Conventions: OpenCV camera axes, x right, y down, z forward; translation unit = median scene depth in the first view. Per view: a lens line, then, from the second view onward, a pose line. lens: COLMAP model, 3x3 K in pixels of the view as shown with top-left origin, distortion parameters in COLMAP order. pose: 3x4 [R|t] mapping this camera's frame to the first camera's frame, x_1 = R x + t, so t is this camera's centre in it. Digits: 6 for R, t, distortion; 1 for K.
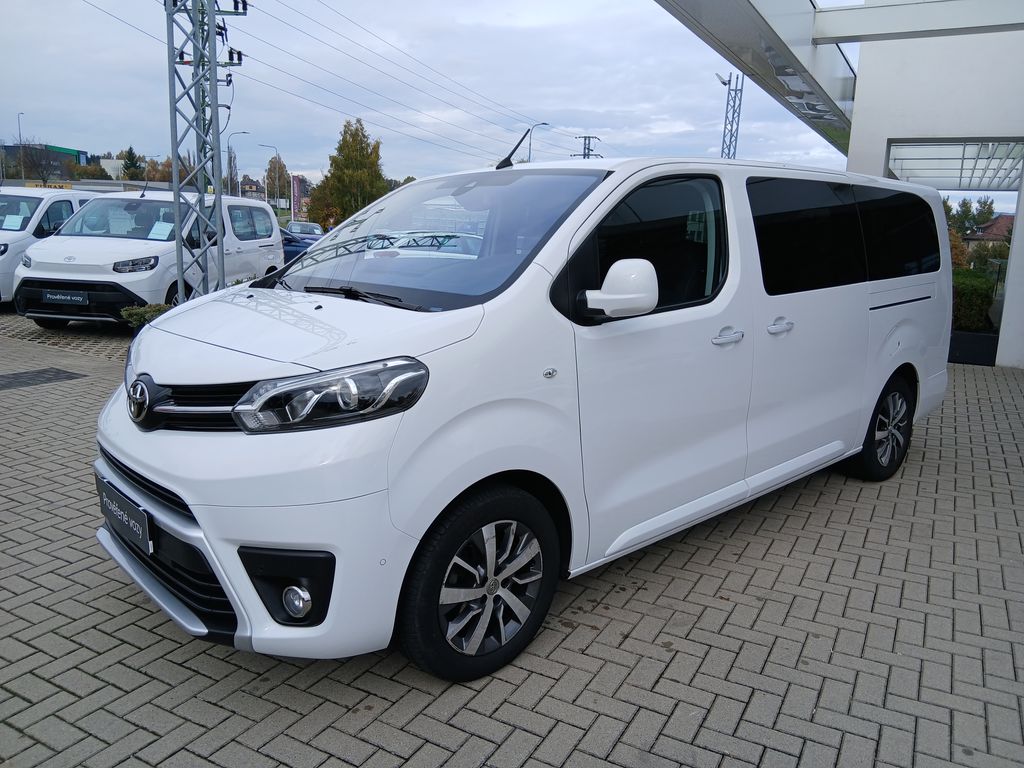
lens RADIAL K [[769.2, 0, 515.1], [0, 769.2, 385.1], [0, 0, 1]] dist [0.085057, -0.134252]
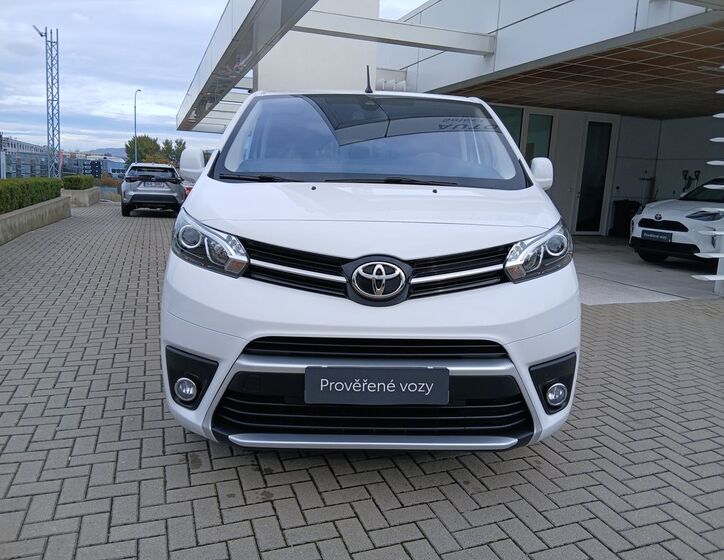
lens RADIAL K [[563.1, 0, 352.6], [0, 563.1, 270.3], [0, 0, 1]] dist [0.043974, -0.023071]
pose [[0.657783, -0.127008, 0.742422, -0.887007], [0.130324, 0.990005, 0.053896, -0.032257], [-0.741847, 0.061304, 0.667761, 0.406027]]
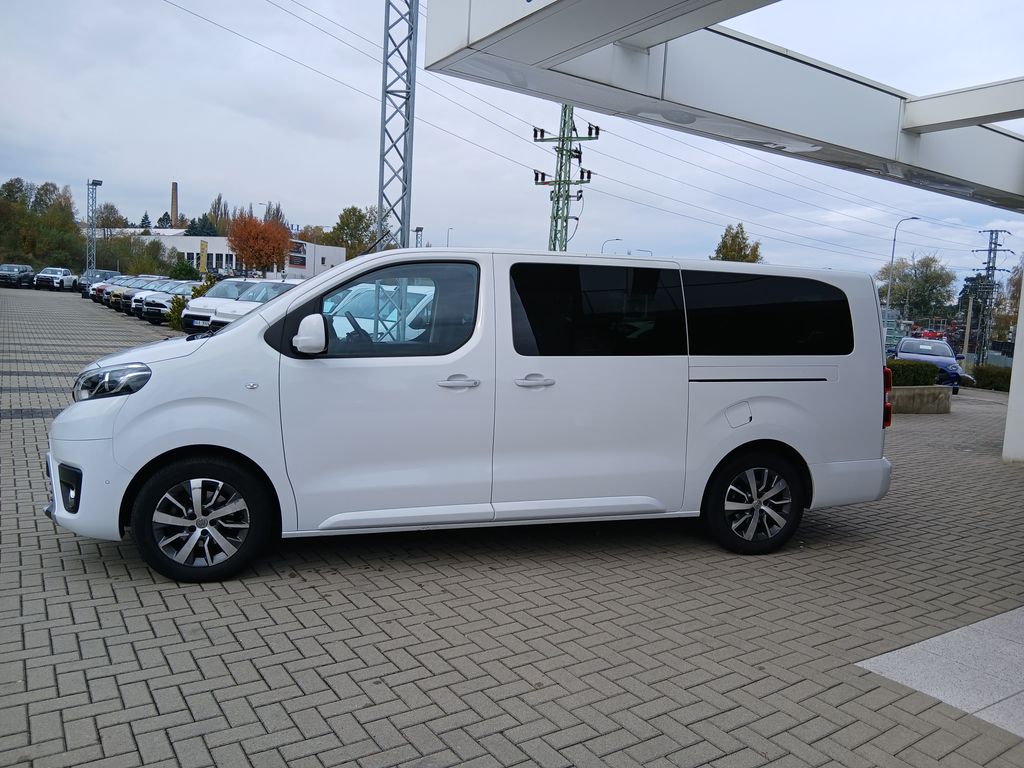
lens RADIAL K [[769.2, 0, 514.2], [0, 769.2, 390.2], [0, 0, 1]] dist [0.085057, -0.134252]
pose [[0.880788, 0.063297, -0.469260, 0.985716], [-0.118359, 0.988996, -0.088755, 0.054579], [0.458479, 0.133715, 0.878588, -0.078771]]
